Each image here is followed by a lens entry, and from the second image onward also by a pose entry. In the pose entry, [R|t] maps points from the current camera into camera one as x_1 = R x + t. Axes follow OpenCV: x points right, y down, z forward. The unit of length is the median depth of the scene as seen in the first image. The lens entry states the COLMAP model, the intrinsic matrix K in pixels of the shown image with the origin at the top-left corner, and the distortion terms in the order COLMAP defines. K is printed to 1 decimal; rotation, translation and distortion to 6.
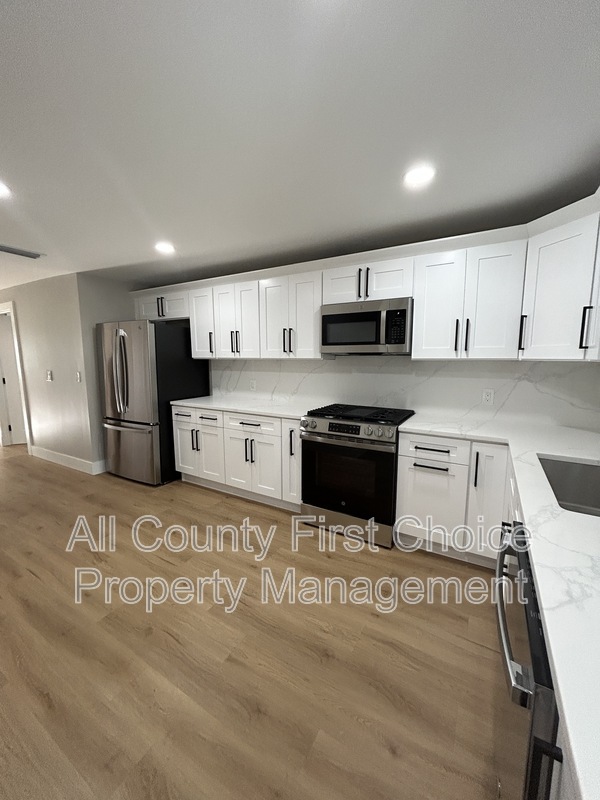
lens RADIAL K [[322.2, 0, 300.0], [0, 322.2, 400.0], [0, 0, 1]] dist [0.011100, 0.000111]
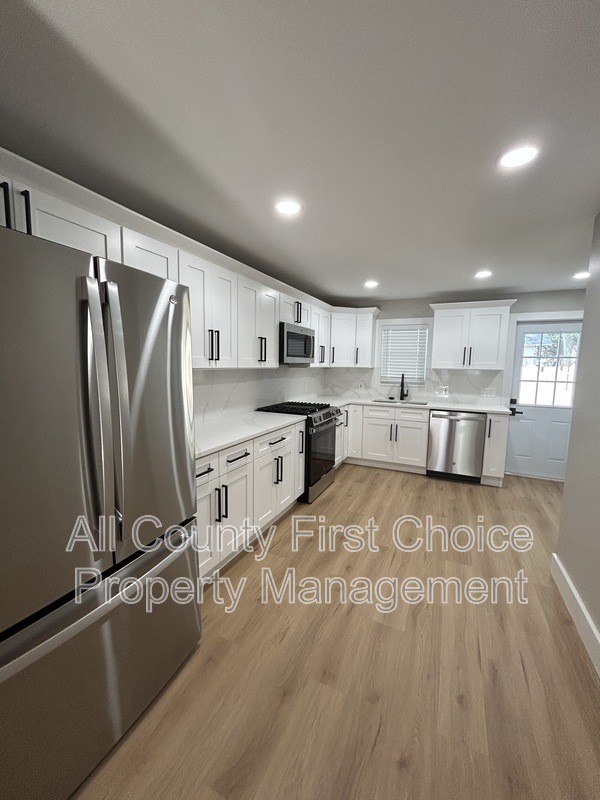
lens RADIAL K [[322.2, 0, 300.0], [0, 322.2, 400.0], [0, 0, 1]] dist [0.011100, 0.000111]
pose [[-0.091596, -0.118593, 0.988709, -1.325699], [0.116583, 0.984778, 0.128922, -0.188905], [-0.988948, 0.127076, -0.076376, 1.260159]]
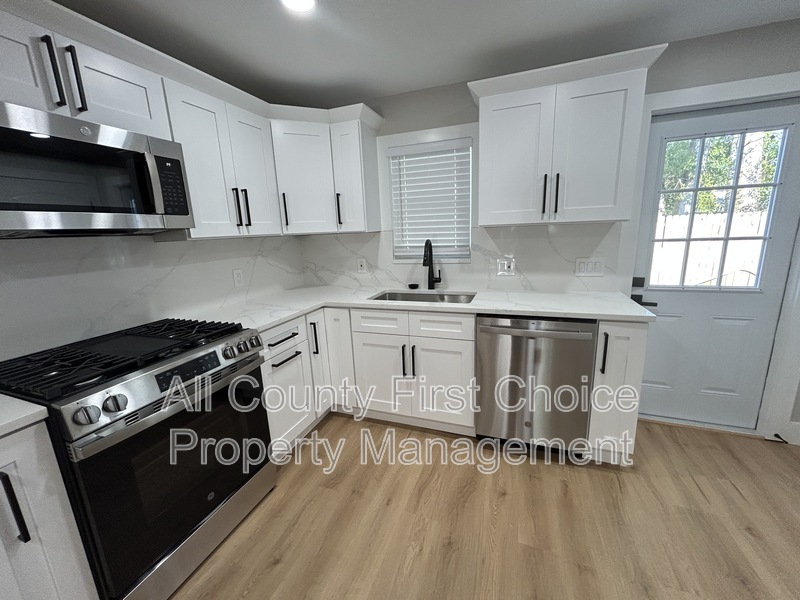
lens RADIAL K [[322.2, 0, 397.4], [0, 322.2, 296.5], [0, 0, 1]] dist [0.011100, 0.000111]
pose [[-0.161316, -0.200048, 0.966415, -0.432750], [0.171761, 0.958605, 0.227102, -0.096586], [-0.971841, 0.202628, -0.120278, 0.728510]]
